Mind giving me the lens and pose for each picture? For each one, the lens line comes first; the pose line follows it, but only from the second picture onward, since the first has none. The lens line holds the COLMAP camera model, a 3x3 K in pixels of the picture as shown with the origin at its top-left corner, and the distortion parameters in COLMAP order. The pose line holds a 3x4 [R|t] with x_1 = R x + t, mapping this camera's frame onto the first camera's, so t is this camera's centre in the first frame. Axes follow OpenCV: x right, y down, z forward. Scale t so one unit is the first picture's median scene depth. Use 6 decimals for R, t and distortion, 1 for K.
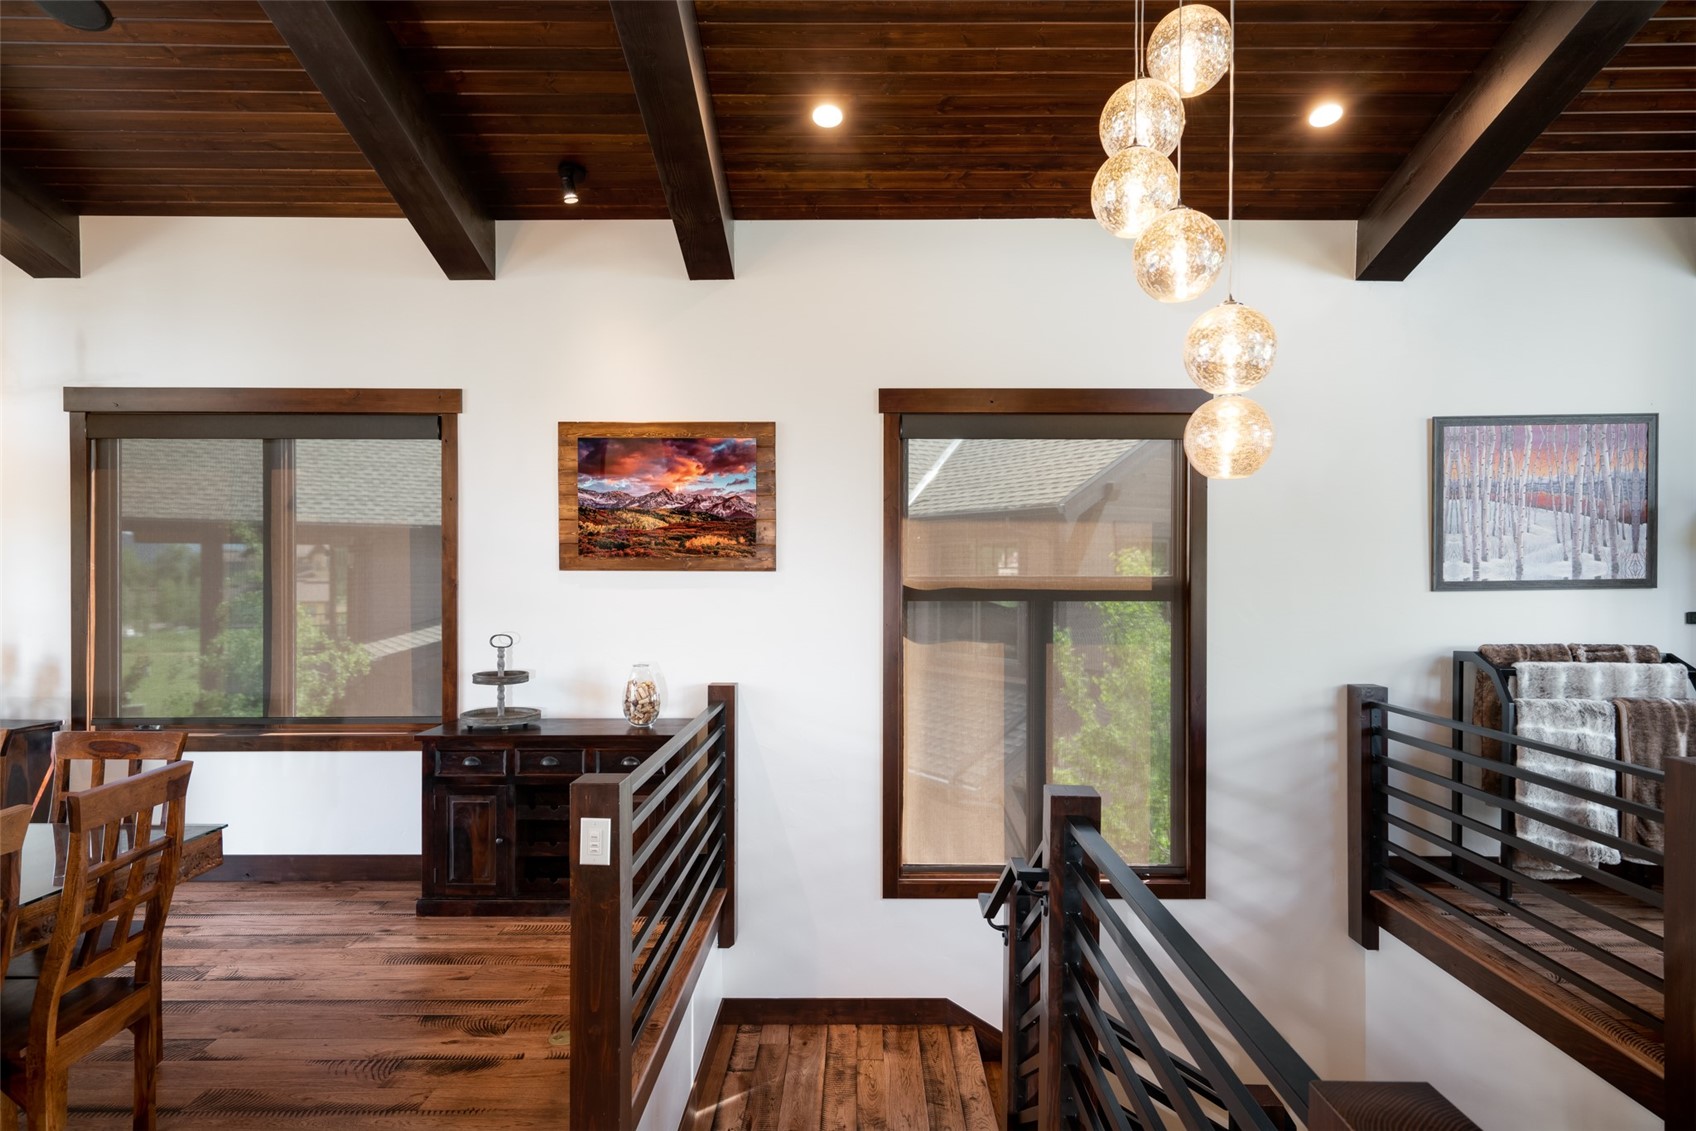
lens RADIAL K [[988.8, 0, 850.8], [0, 988.8, 569.9], [0, 0, 1]] dist [0.005152, 0.002586]
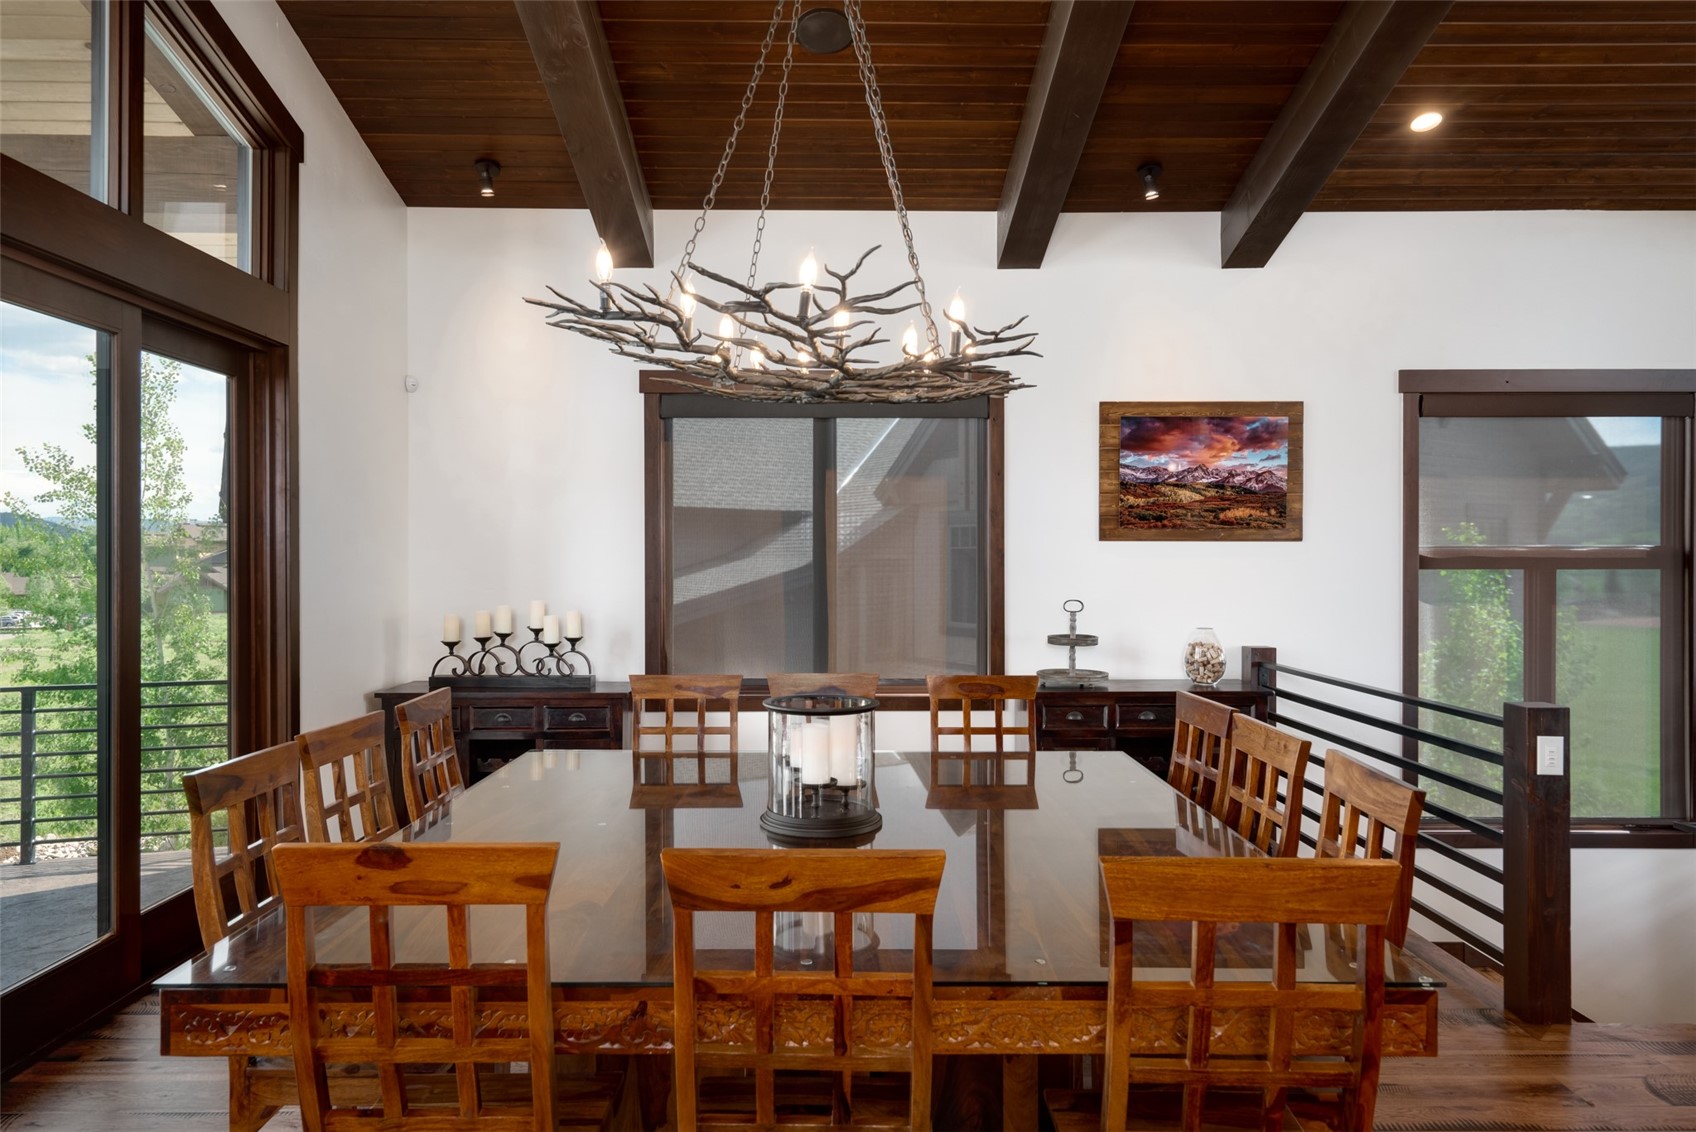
lens RADIAL K [[1071.9, 0, 846.2], [0, 1071.9, 554.4], [0, 0, 1]] dist [0.002324, 0.002150]
pose [[0.999984, -0.002375, 0.005112, -0.604156], [0.002378, 0.999997, -0.000504, 0.015635], [-0.005110, 0.000516, 0.999987, -0.161603]]
